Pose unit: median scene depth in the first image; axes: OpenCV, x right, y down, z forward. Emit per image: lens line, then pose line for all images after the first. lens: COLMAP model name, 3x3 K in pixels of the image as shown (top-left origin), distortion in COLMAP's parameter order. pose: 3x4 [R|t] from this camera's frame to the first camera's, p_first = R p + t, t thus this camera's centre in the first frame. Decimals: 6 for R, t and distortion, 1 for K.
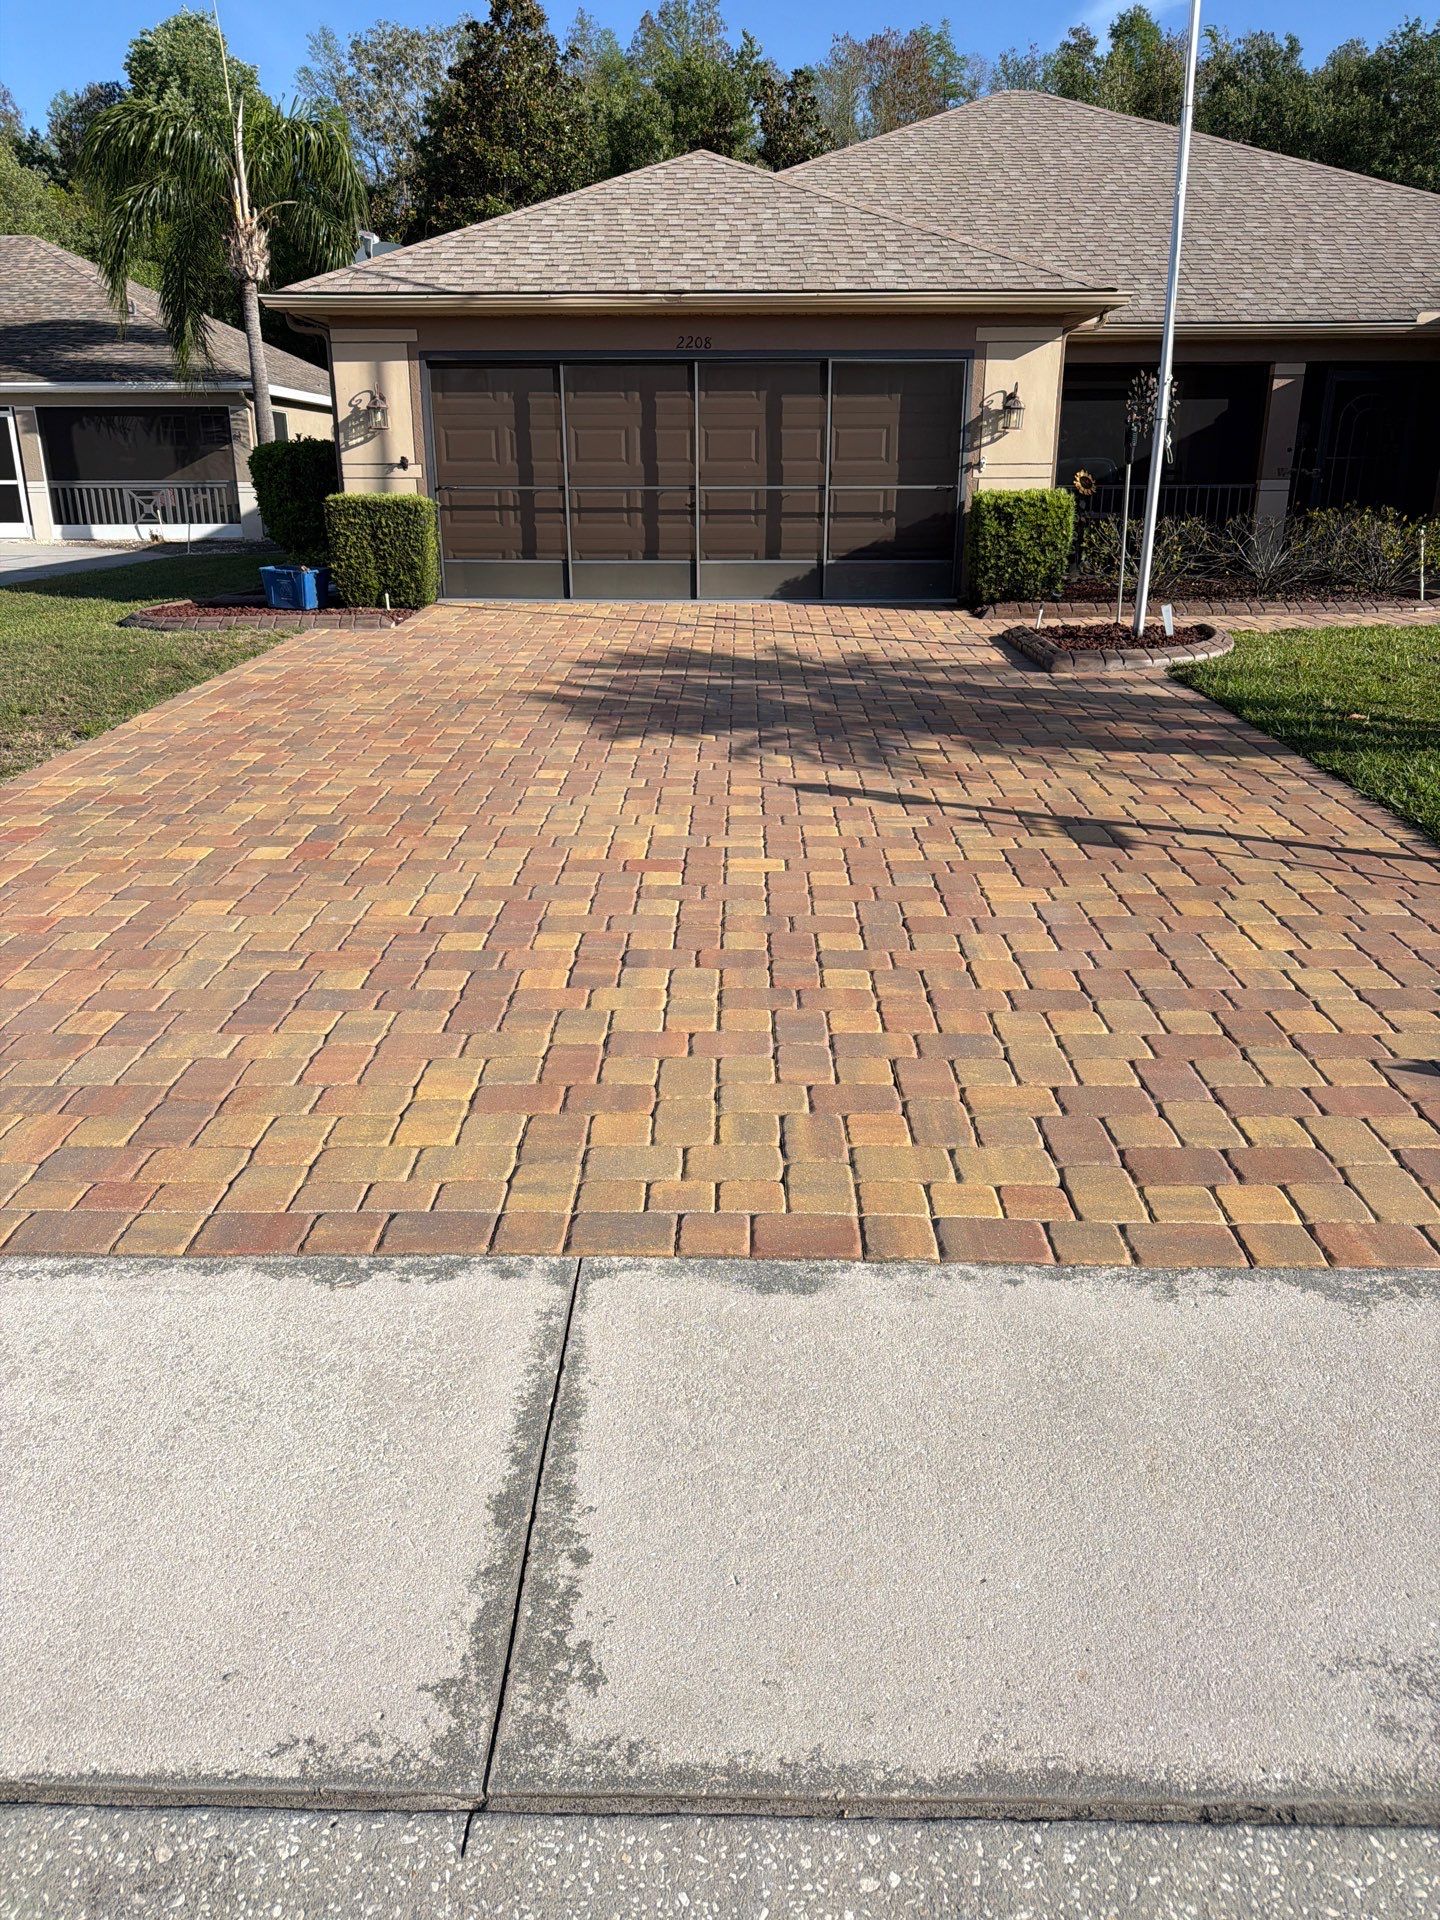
lens RADIAL K [[1428.2, 0, 714.3], [0, 1428.2, 944.8], [0, 0, 1]] dist [0.057247, -0.077681]
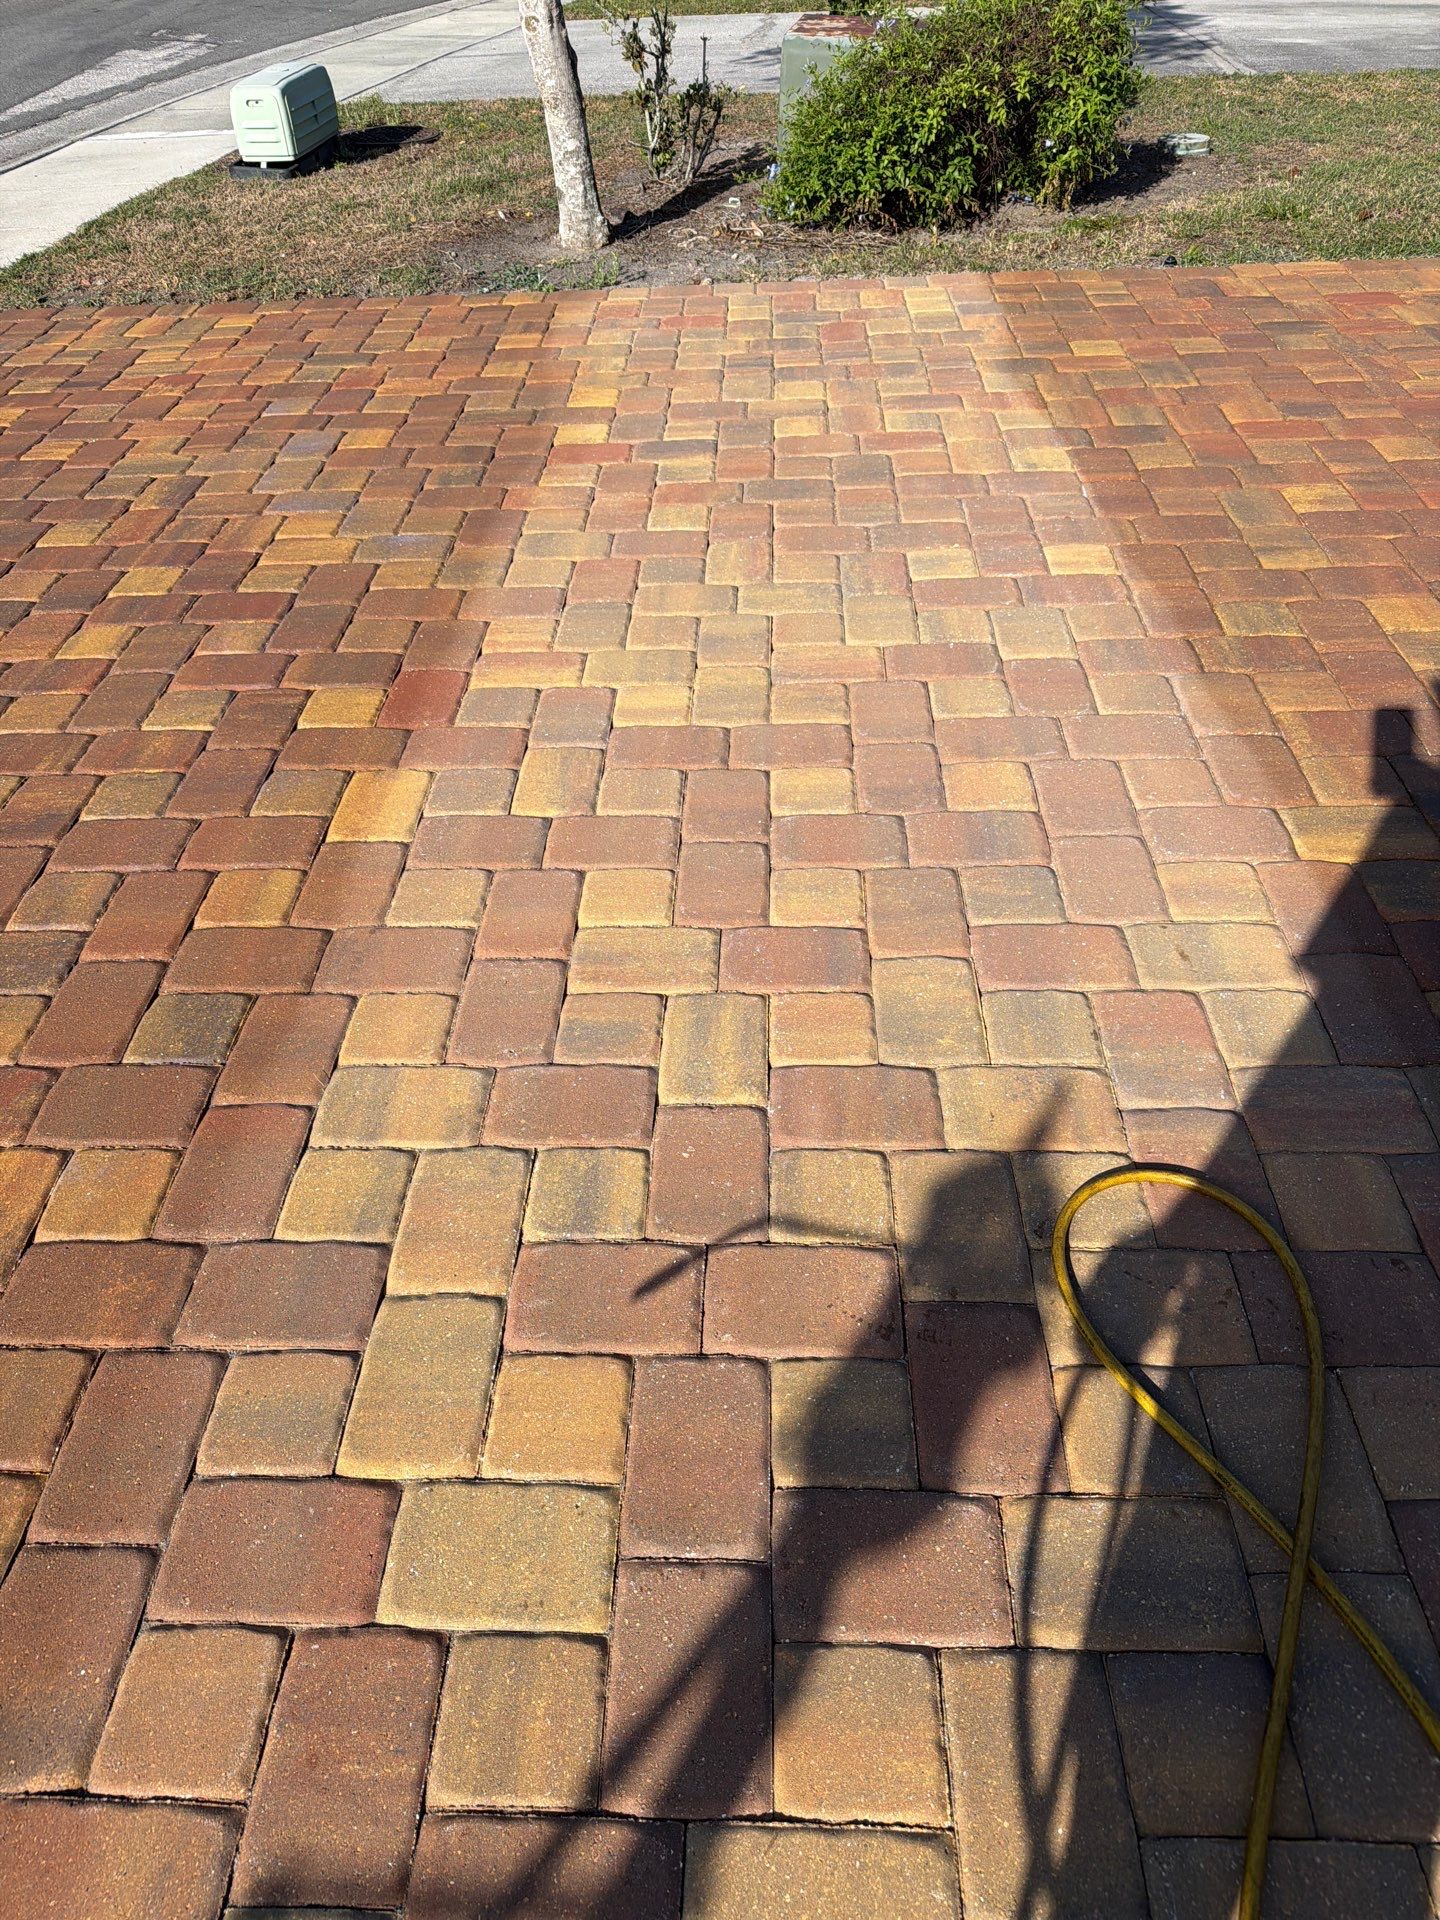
lens RADIAL K [[1434.9, 0, 720.0], [0, 1434.9, 960.0], [0, 0, 1]] dist [0.003979, -0.007878]
pose [[-0.044124, 0.626679, -0.778028, 0.349709], [-0.315414, 0.730214, 0.606054, -0.280758], [0.947928, 0.272142, 0.165444, 0.874050]]
